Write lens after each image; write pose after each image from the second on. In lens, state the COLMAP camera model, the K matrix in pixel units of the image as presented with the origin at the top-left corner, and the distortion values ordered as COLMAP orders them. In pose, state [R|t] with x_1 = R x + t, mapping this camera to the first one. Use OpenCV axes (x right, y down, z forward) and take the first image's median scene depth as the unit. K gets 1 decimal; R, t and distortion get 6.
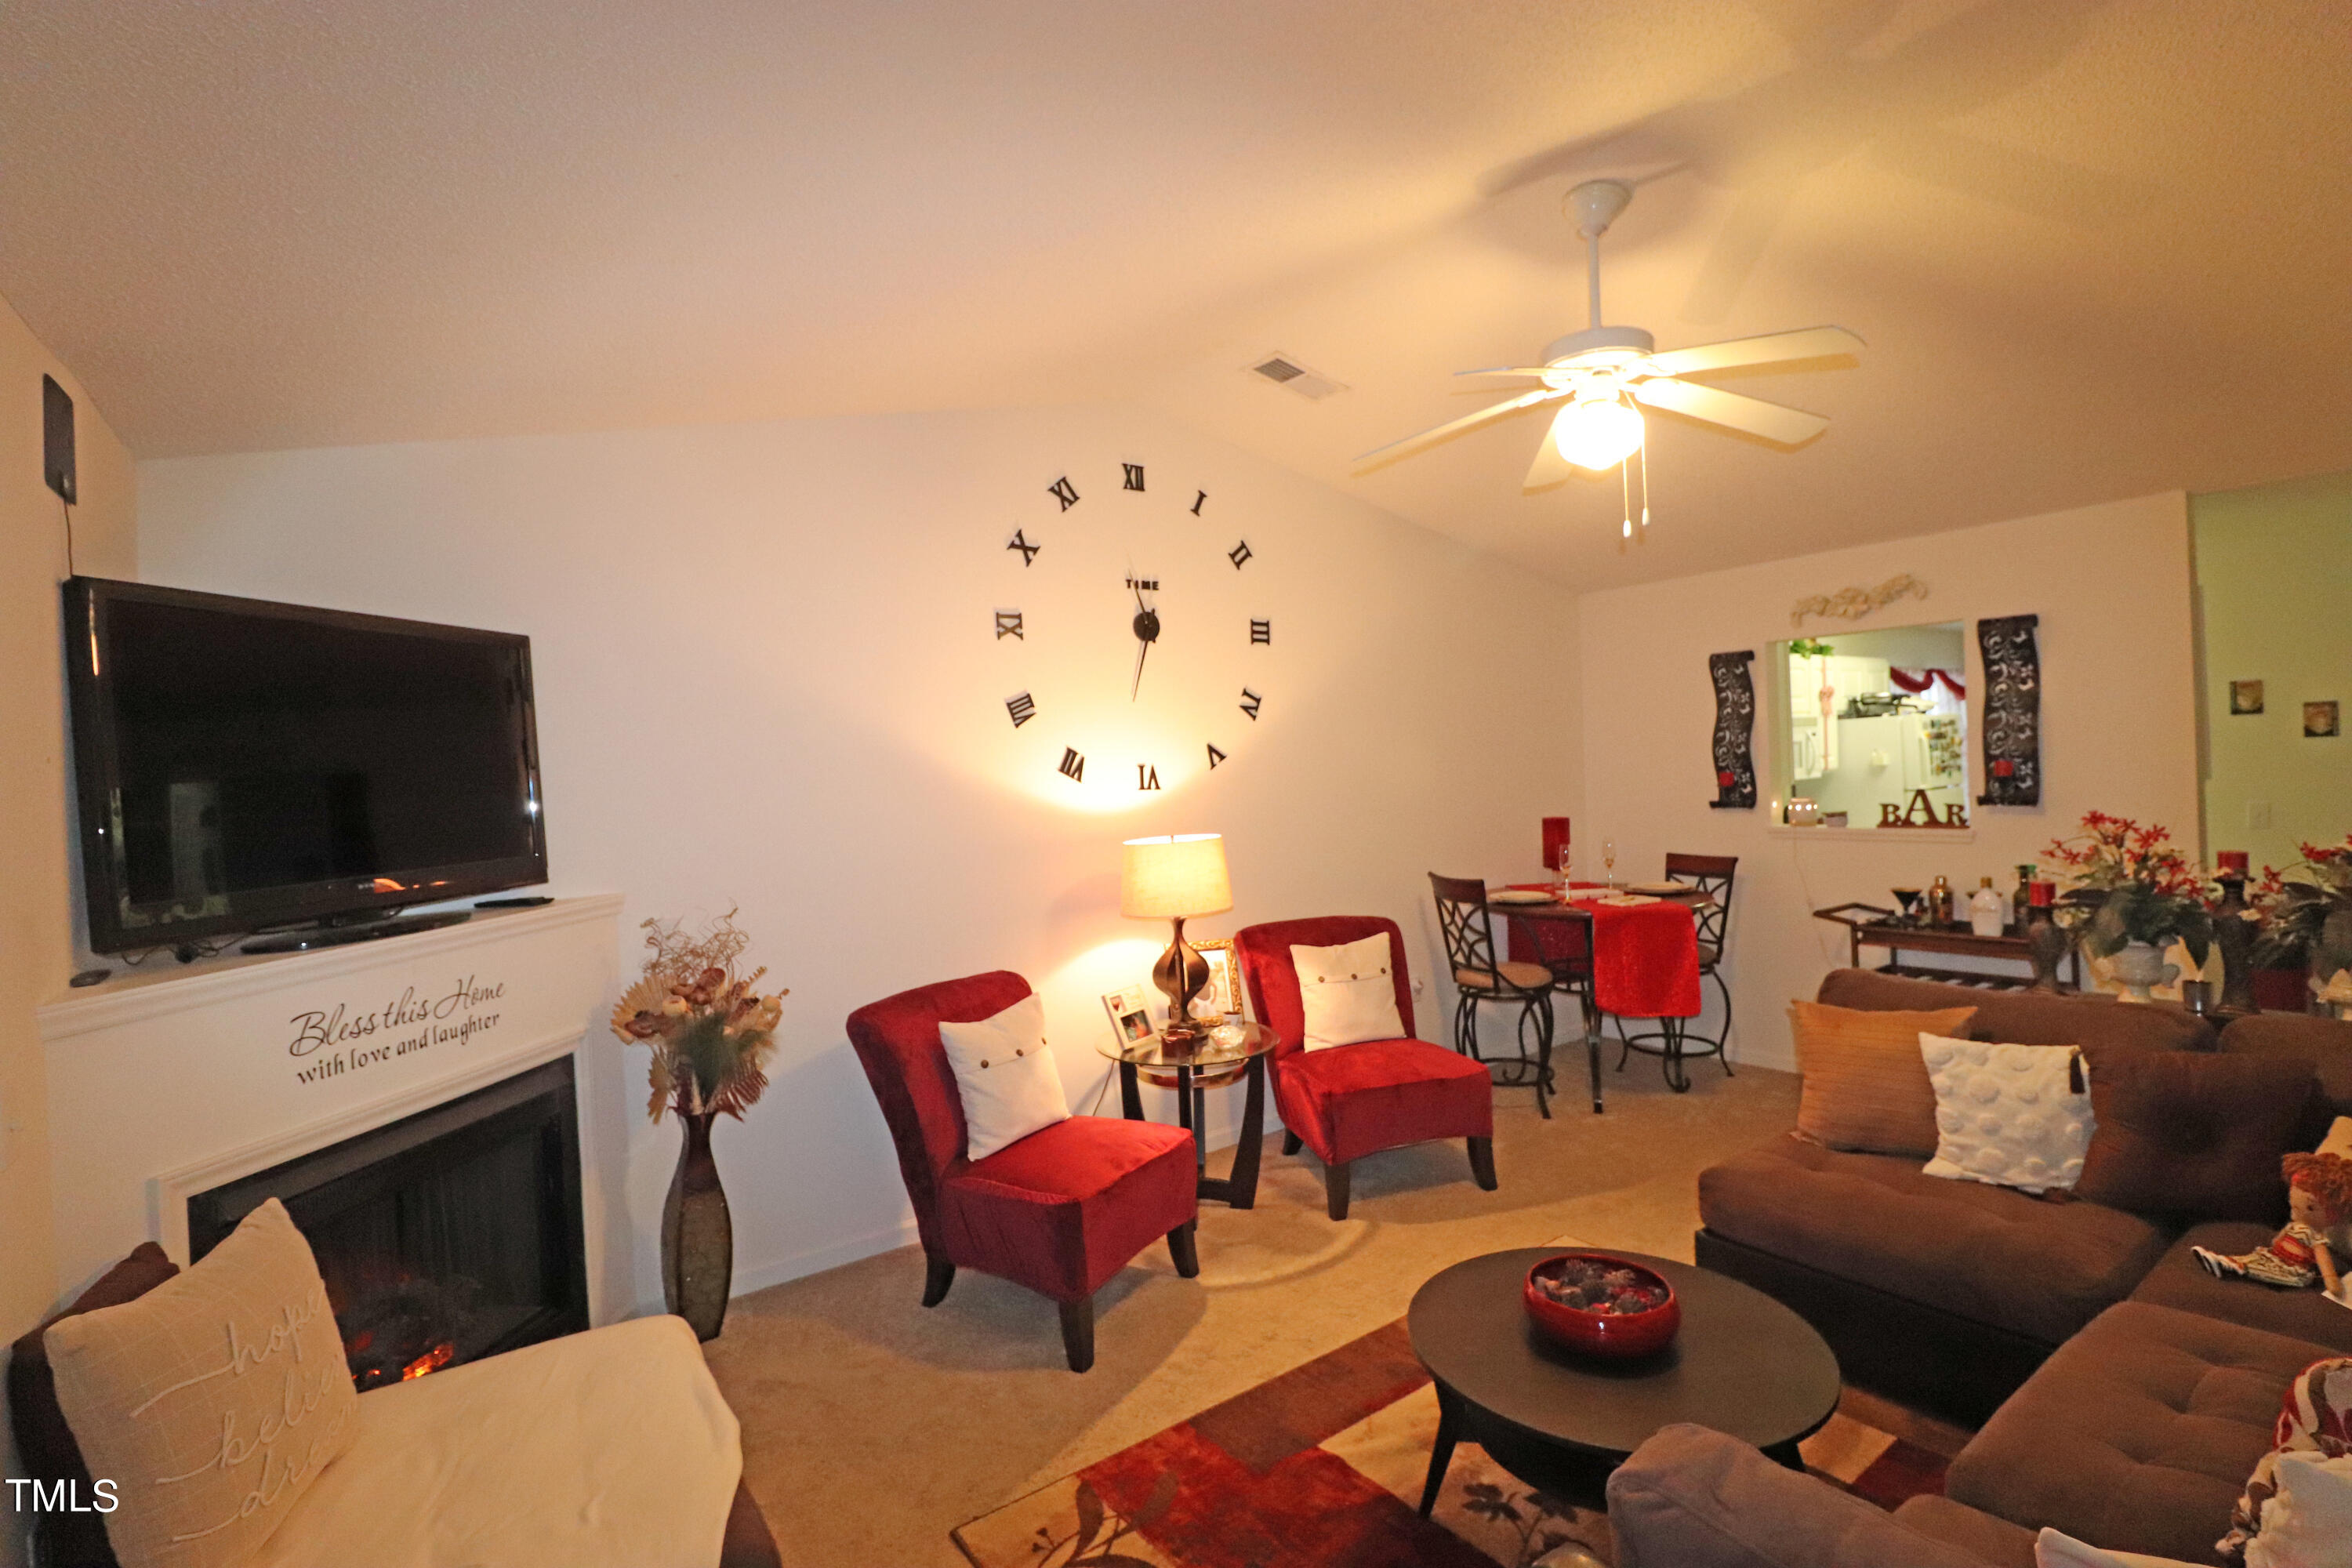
lens RADIAL K [[1082.8, 0, 1158.9], [0, 1082.8, 778.0], [0, 0, 1]] dist [-0.026982, -0.004465]
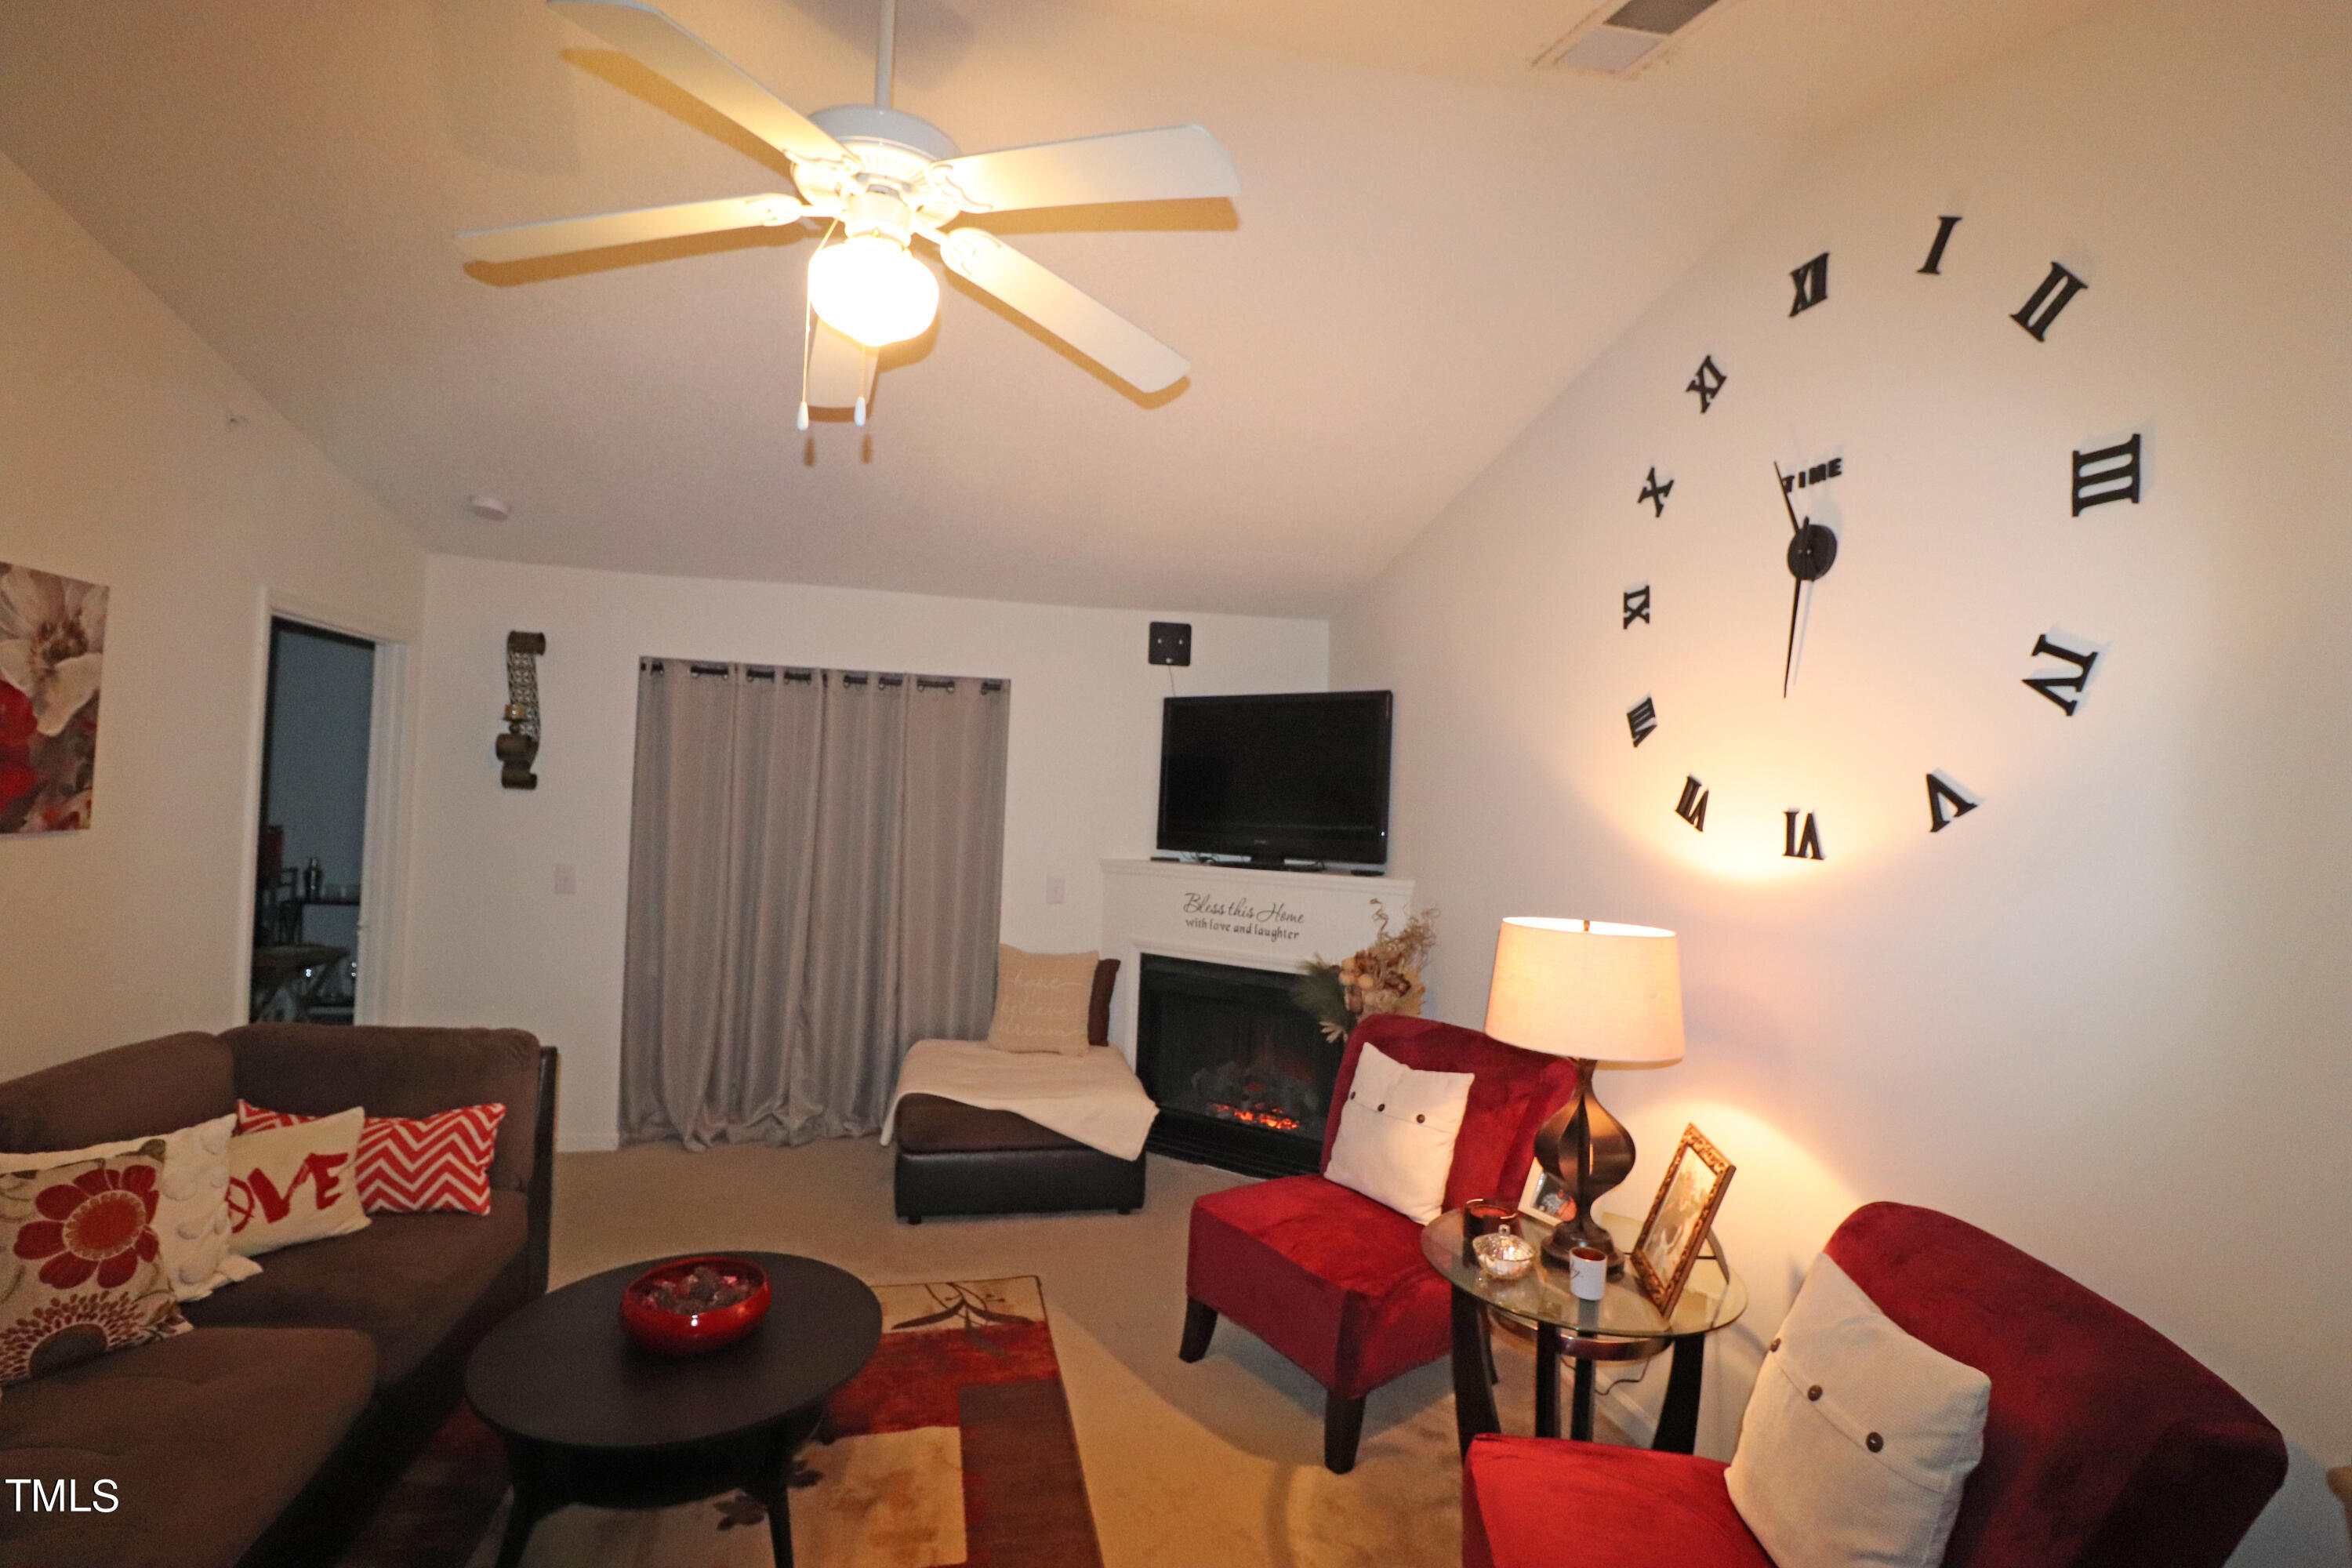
lens RADIAL K [[1082.8, 0, 1188.2], [0, 1082.8, 787.0], [0, 0, 1]] dist [-0.026982, -0.004465]
pose [[-0.384277, 0.020954, -0.922980, 0.826417], [-0.033694, 0.998758, 0.036703, -0.046292], [0.922603, 0.045203, -0.383094, 1.278514]]
